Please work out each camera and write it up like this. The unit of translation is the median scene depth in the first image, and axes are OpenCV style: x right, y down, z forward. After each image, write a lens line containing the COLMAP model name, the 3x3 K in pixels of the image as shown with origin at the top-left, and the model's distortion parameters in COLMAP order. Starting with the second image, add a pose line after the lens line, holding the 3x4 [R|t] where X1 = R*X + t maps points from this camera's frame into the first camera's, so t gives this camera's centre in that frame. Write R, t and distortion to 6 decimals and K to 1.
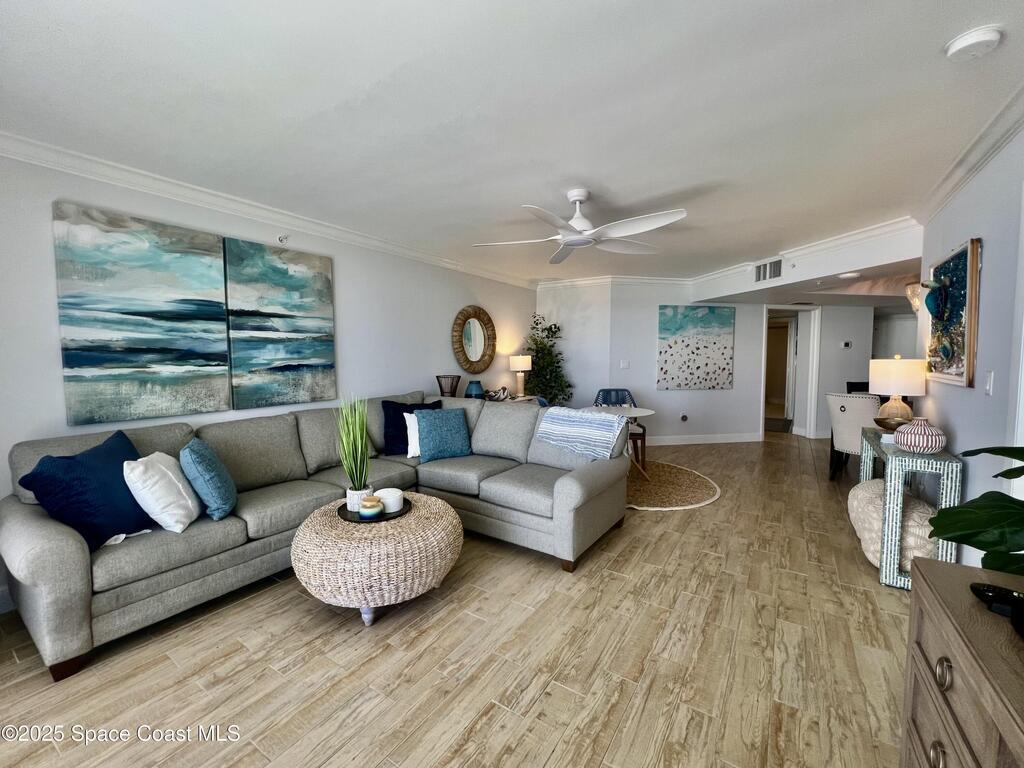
lens RADIAL K [[427.3, 0, 512.5], [0, 427.3, 381.8], [0, 0, 1]] dist [-0.001100, -0.000038]
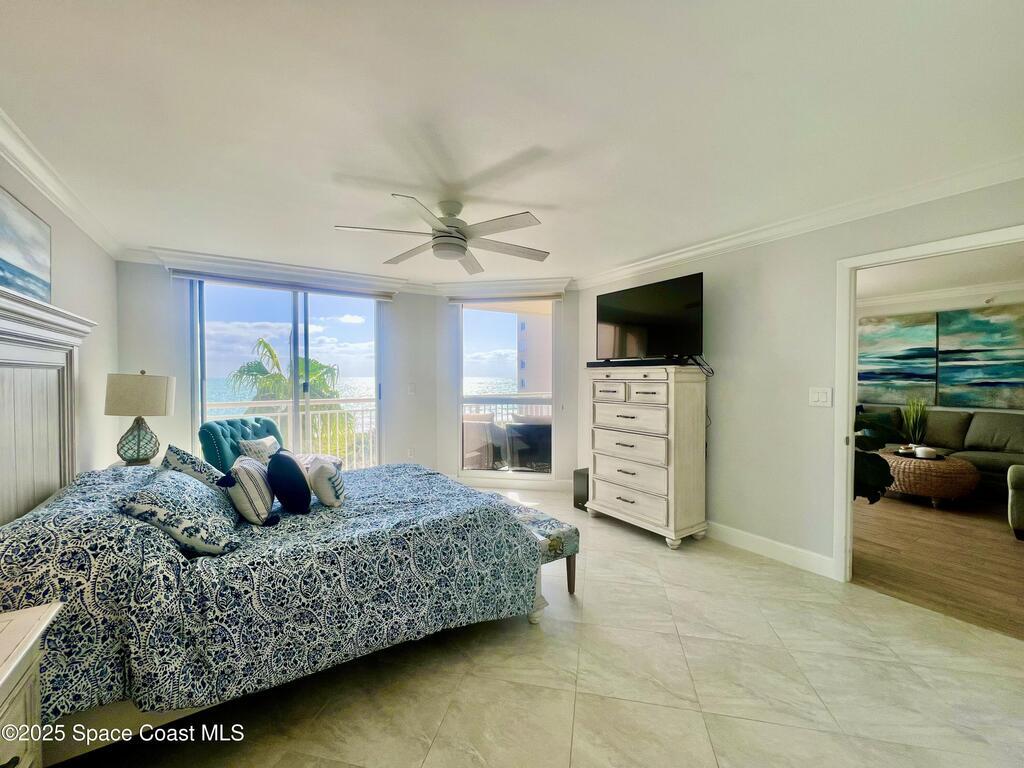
lens RADIAL K [[413.0, 0, 509.6], [0, 413.0, 382.4], [0, 0, 1]] dist [-0.000262, -0.000235]
pose [[-0.398469, 0.015913, -0.917044, 1.697410], [-0.056170, 0.997549, 0.041717, -0.004364], [0.915460, 0.068133, -0.396598, 0.024262]]
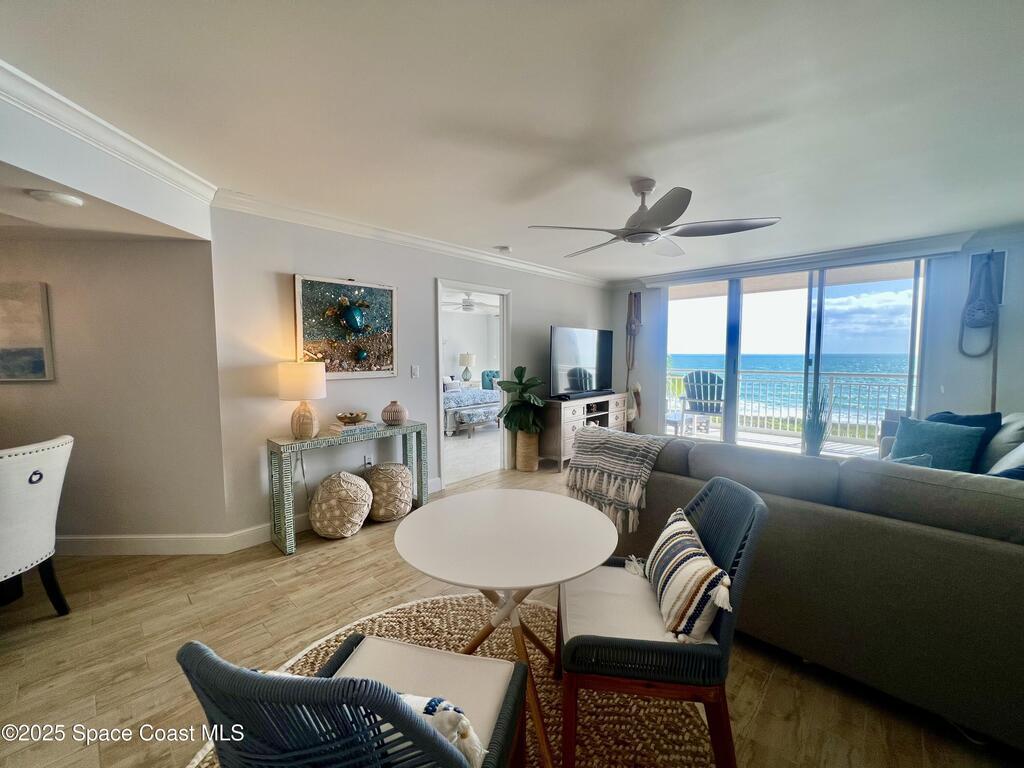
lens RADIAL K [[412.2, 0, 510.4], [0, 412.2, 383.6], [0, 0, 1]] dist [-0.001494, -0.000067]
pose [[-0.984356, -0.009254, 0.175946, 0.267275], [0.014813, 0.990737, 0.134981, -0.130247], [-0.175566, 0.135476, -0.975102, 1.916068]]
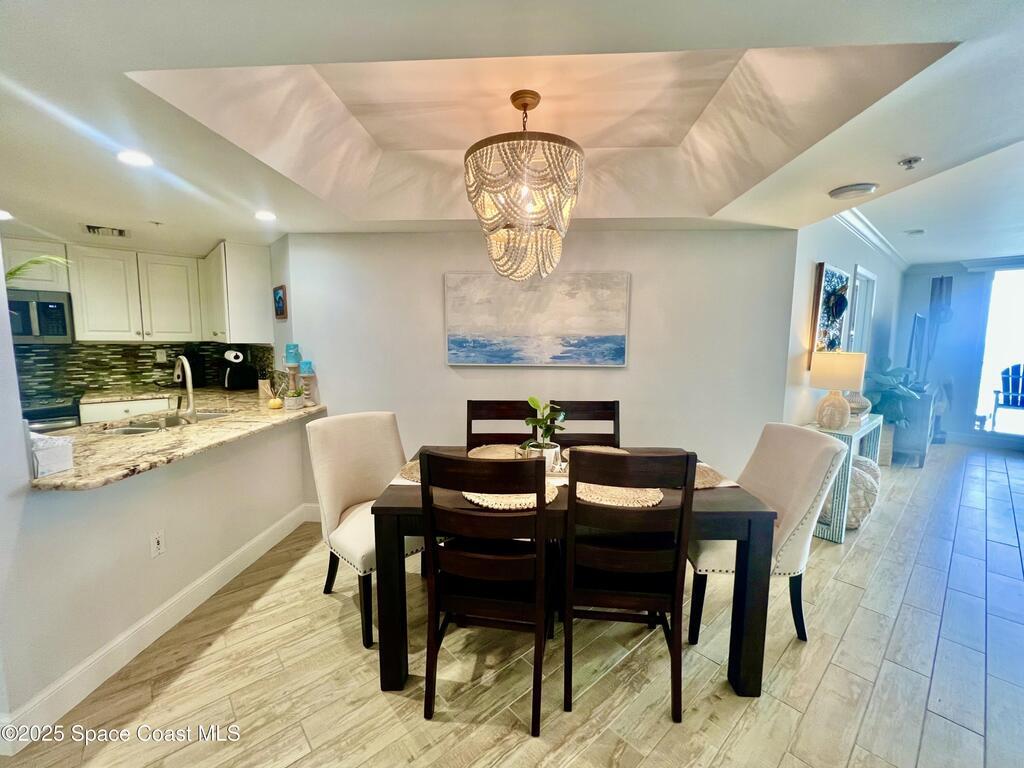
lens RADIAL K [[422.8, 0, 512.0], [0, 422.8, 384.0], [0, 0, 1]] dist [-0.000774, 0.000272]
pose [[-0.967157, -0.037286, 0.251430, 1.431336], [0.007592, 0.984503, 0.175204, -0.162935], [-0.254066, 0.171358, -0.951886, 2.201001]]
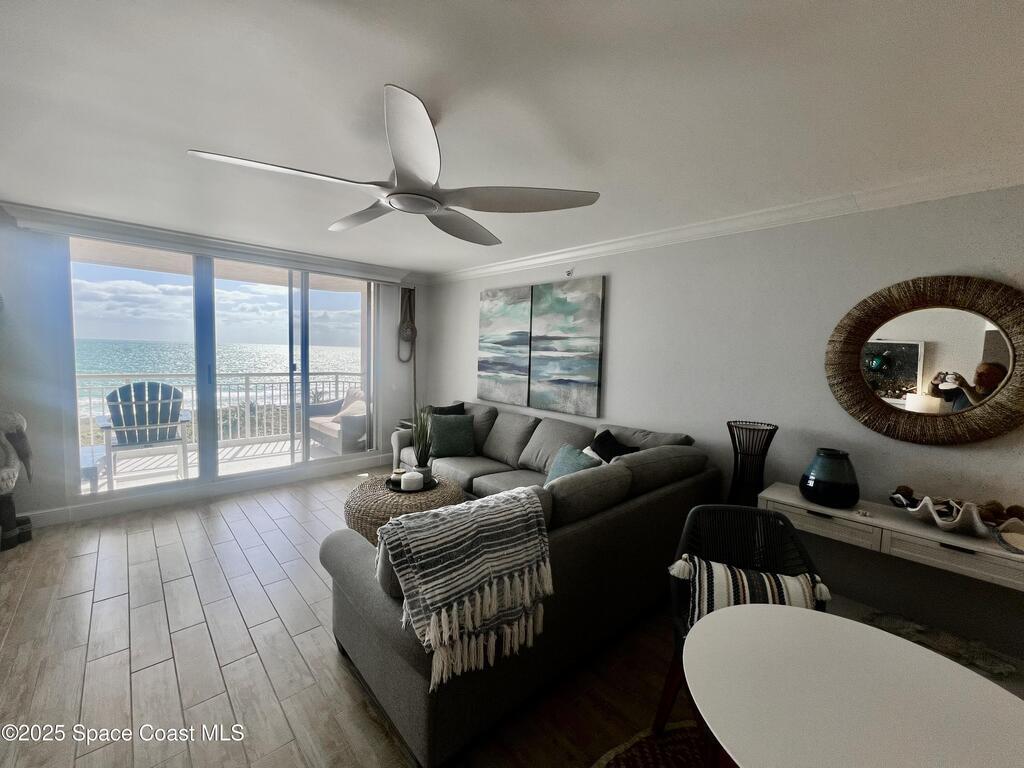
lens RADIAL K [[412.2, 0, 510.4], [0, 412.2, 383.6], [0, 0, 1]] dist [-0.001494, -0.000067]
pose [[-0.232565, 0.069563, -0.970090, 0.687216], [-0.094135, 0.991146, 0.093640, -0.135470], [0.968015, 0.113097, -0.223957, 1.253735]]
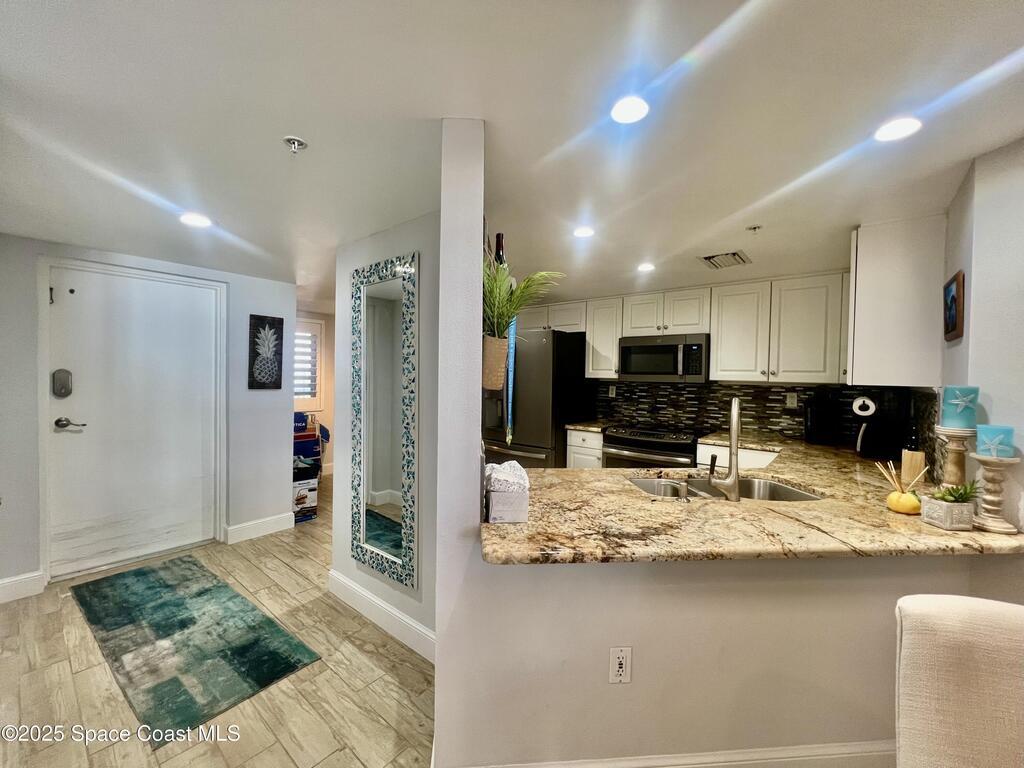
lens RADIAL K [[412.2, 0, 510.4], [0, 412.2, 383.6], [0, 0, 1]] dist [-0.001494, -0.000067]
pose [[0.110873, -0.017276, 0.993684, 1.675169], [0.047173, 0.998813, 0.012102, -0.118061], [-0.992714, 0.045533, 0.111556, 1.816069]]
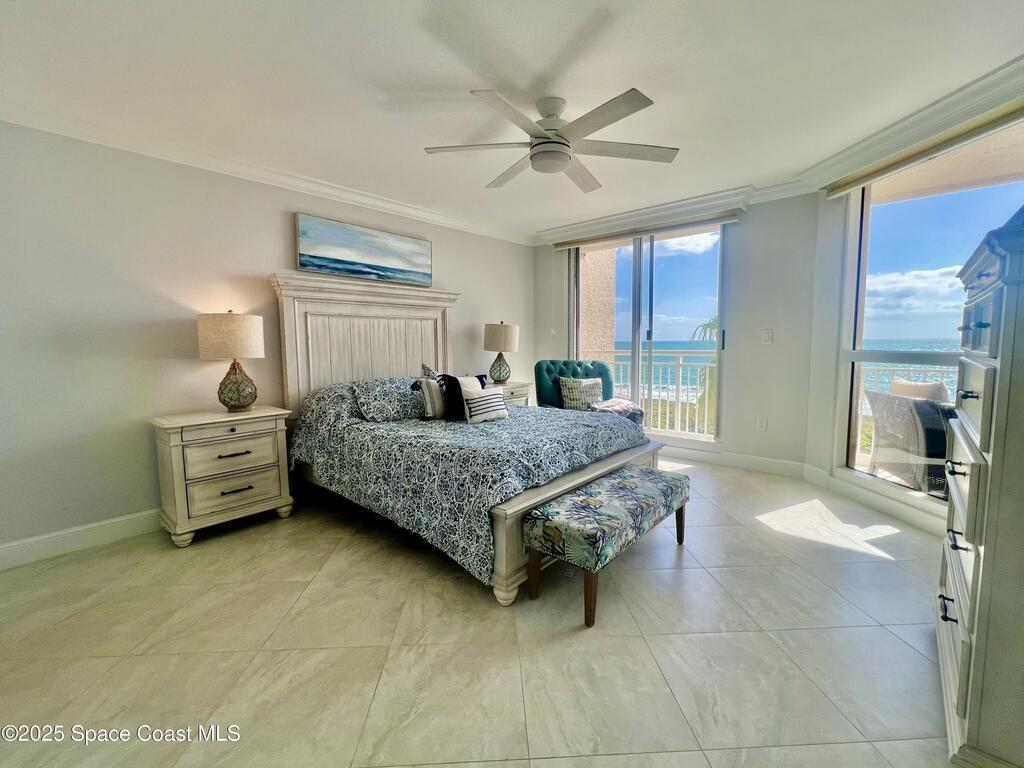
lens RADIAL K [[443.4, 0, 512.0], [0, 443.4, 384.0], [0, 0, 1]] dist [-0.001671, -0.000128]
pose [[-0.988620, -0.001240, 0.150427, 0.884913], [0.022517, 0.987481, 0.156122, 0.031992], [-0.148738, 0.157733, -0.976216, 0.392807]]
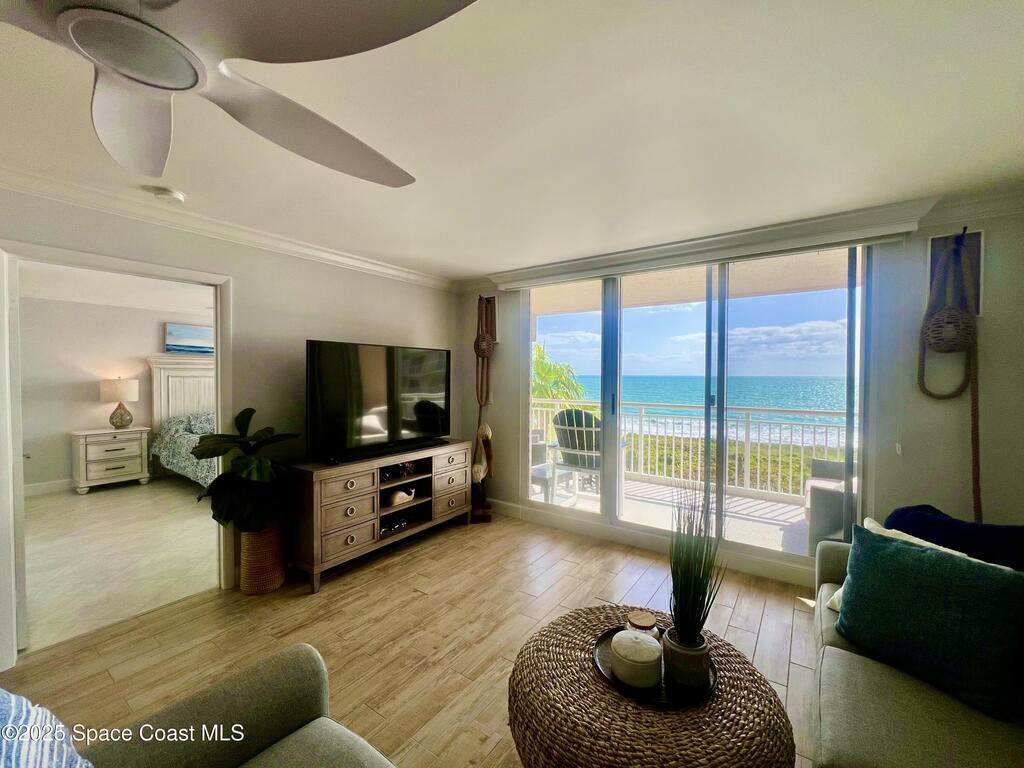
lens RADIAL K [[422.8, 0, 512.0], [0, 422.8, 384.0], [0, 0, 1]] dist [-0.000774, 0.000272]
pose [[-0.999289, -0.003487, 0.037541, -0.114546], [-0.000168, 0.996116, 0.088050, -0.119171], [-0.037702, 0.087981, -0.995408, 1.260653]]
